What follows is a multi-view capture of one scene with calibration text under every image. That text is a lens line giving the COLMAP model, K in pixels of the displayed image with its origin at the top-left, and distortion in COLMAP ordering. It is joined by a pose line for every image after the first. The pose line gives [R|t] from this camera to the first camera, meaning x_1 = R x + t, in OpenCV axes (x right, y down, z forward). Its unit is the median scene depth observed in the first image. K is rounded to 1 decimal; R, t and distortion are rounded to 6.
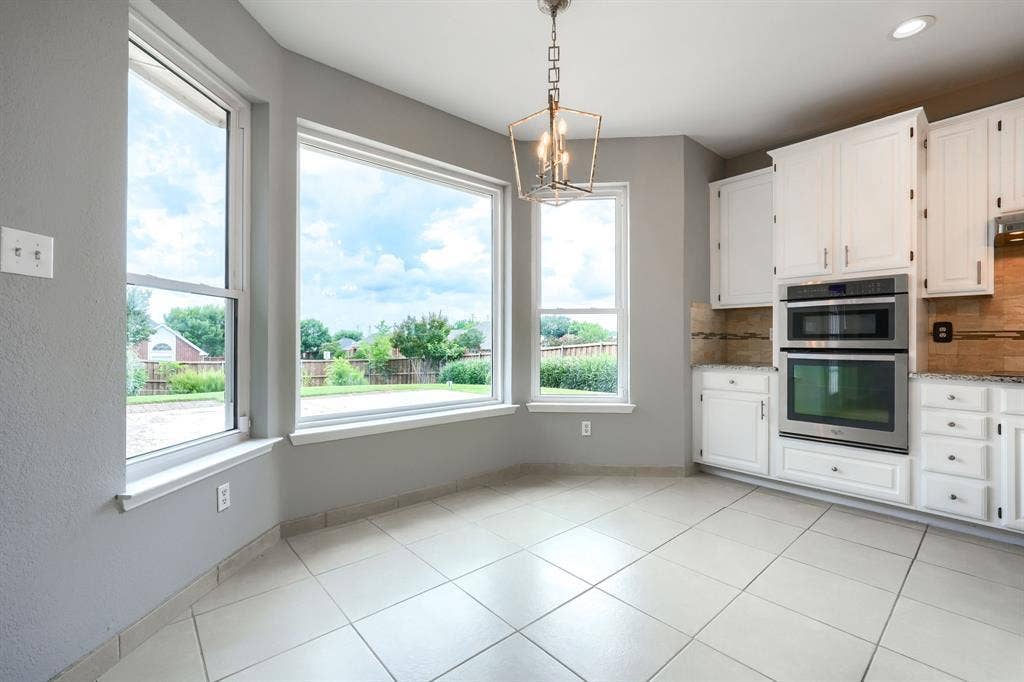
lens RADIAL K [[435.6, 0, 512.0], [0, 435.6, 341.0], [0, 0, 1]] dist [-0.012677, 0.001115]
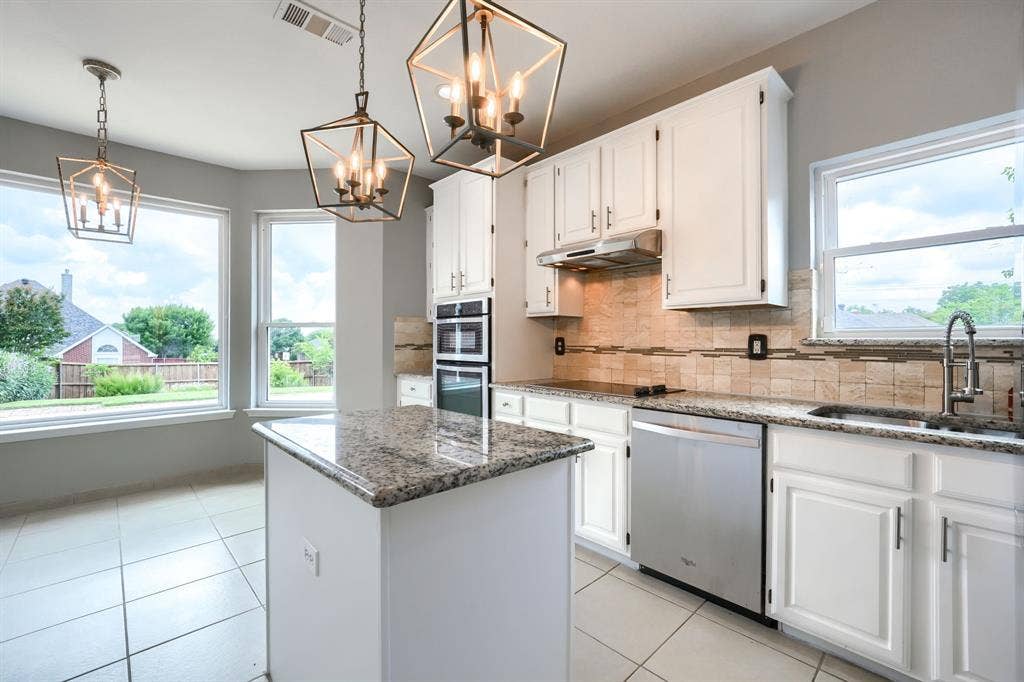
lens RADIAL K [[435.6, 0, 512.0], [0, 435.6, 341.0], [0, 0, 1]] dist [-0.012677, 0.001115]
pose [[0.999120, -0.000808, 0.041925, 0.818952], [0.000780, 0.999999, 0.000673, -0.034802], [-0.041925, -0.000640, 0.999121, -0.153852]]
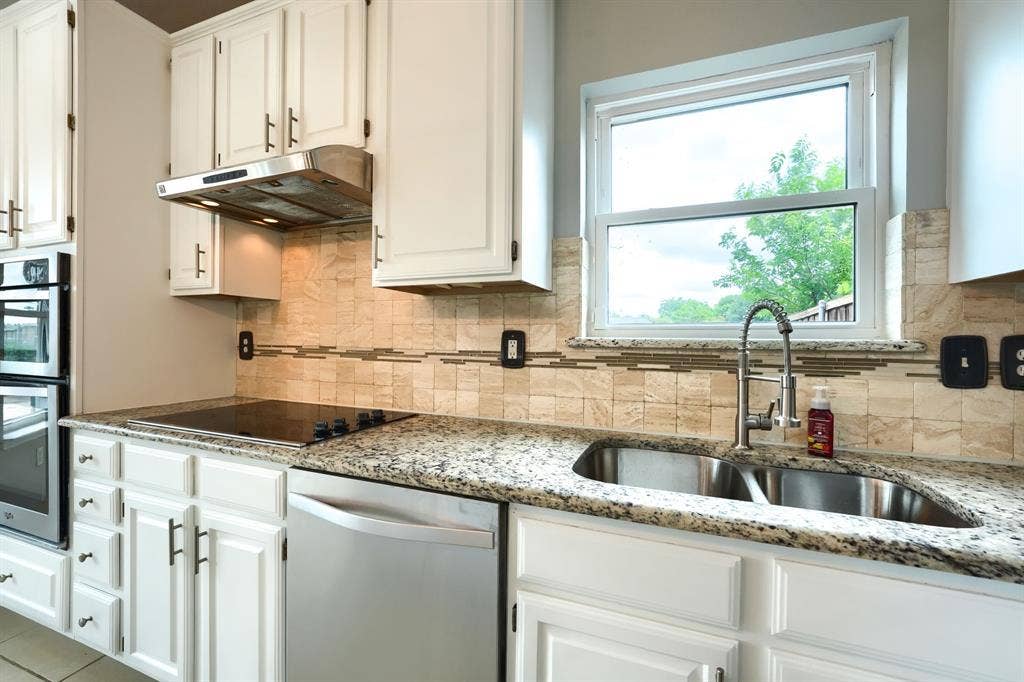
lens RADIAL K [[435.6, 0, 512.0], [0, 435.6, 341.0], [0, 0, 1]] dist [-0.012677, 0.001115]
pose [[0.880841, 0.004520, 0.473391, 1.042888], [-0.008886, 0.999936, 0.006986, -0.036934], [-0.473329, -0.010360, 0.880825, 0.143767]]
